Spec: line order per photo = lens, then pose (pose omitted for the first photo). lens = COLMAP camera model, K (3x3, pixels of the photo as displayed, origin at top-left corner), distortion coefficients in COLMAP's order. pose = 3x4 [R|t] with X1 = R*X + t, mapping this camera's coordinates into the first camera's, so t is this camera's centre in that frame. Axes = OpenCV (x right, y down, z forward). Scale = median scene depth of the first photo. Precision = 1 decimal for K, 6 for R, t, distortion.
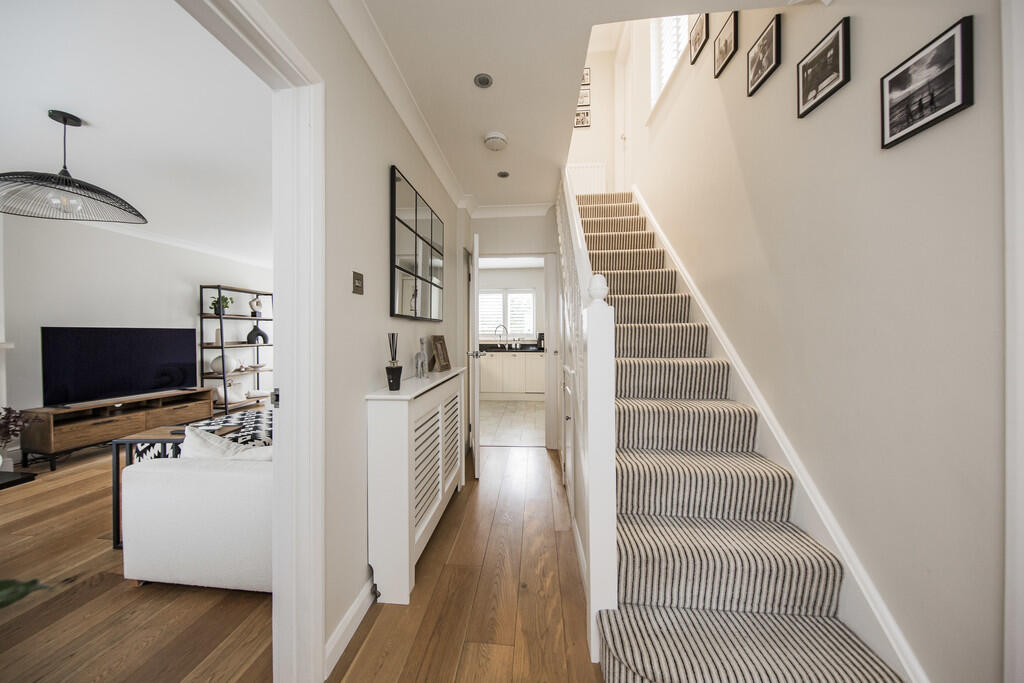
lens RADIAL K [[346.5, 0, 506.1], [0, 346.5, 336.7], [0, 0, 1]] dist [-0.005068, -0.000450]
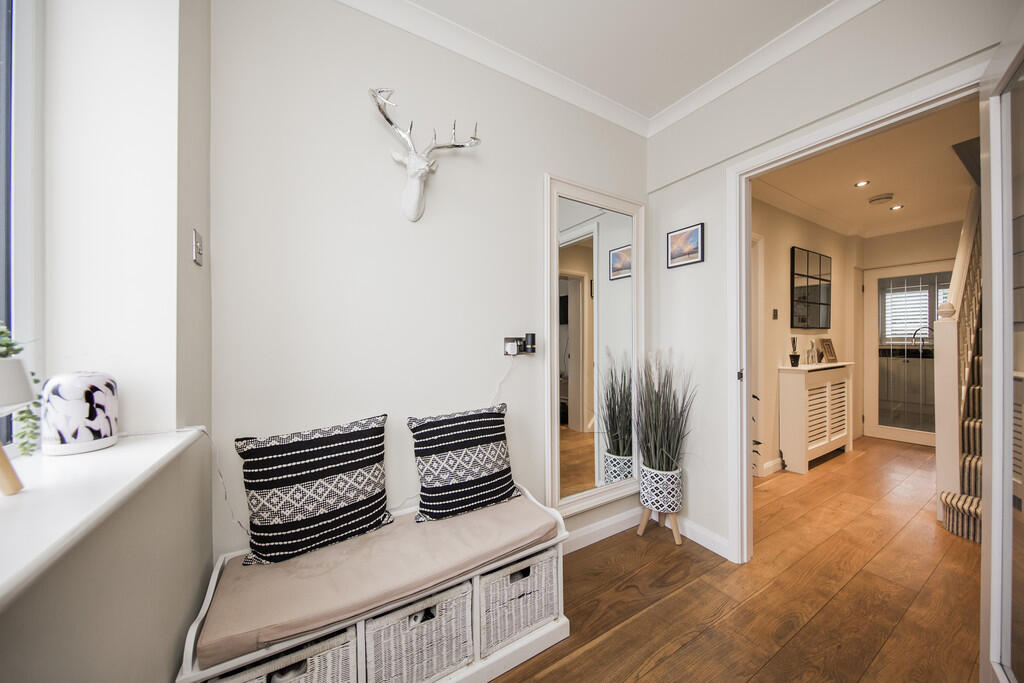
lens RADIAL K [[335.2, 0, 502.0], [0, 335.2, 340.2], [0, 0, 1]] dist [-0.007506, -0.000092]
pose [[0.566237, -0.001387, -0.824241, 0.275039], [-0.002244, 0.999992, -0.003224, 0.016445], [0.824240, 0.003675, 0.566229, -1.359946]]
